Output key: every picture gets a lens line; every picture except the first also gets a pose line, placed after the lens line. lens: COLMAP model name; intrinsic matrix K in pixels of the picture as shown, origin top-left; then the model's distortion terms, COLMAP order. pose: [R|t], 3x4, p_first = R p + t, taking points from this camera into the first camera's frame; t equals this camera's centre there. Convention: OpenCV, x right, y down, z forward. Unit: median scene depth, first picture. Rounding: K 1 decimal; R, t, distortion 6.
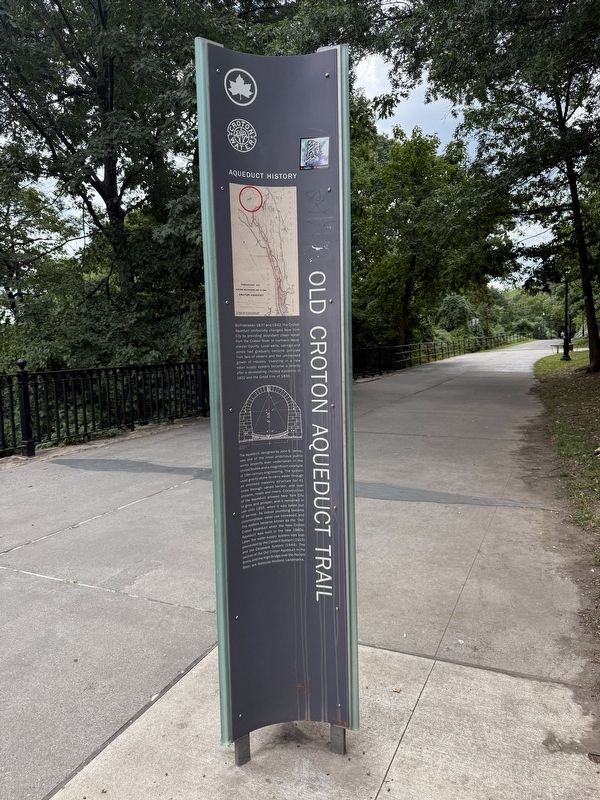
lens RADIAL K [[572.8, 0, 300.3], [0, 572.8, 402.7], [0, 0, 1]] dist [0.031103, -0.001390]
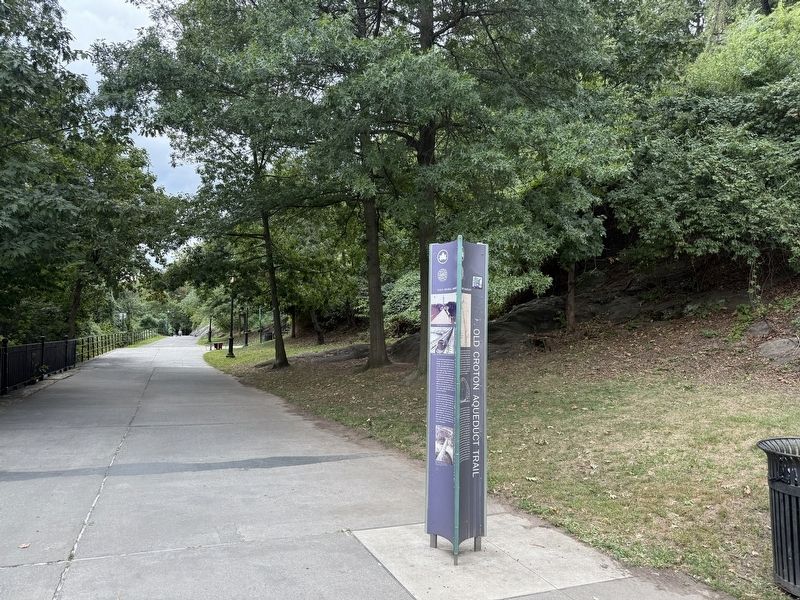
lens RADIAL K [[572.8, 0, 398.4], [0, 572.8, 298.1], [0, 0, 1]] dist [0.031103, -0.001390]
pose [[0.673808, 0.085314, 0.733965, -1.375145], [0.040377, 0.987577, -0.151861, -0.005818], [-0.737802, 0.131961, 0.661993, -0.245163]]
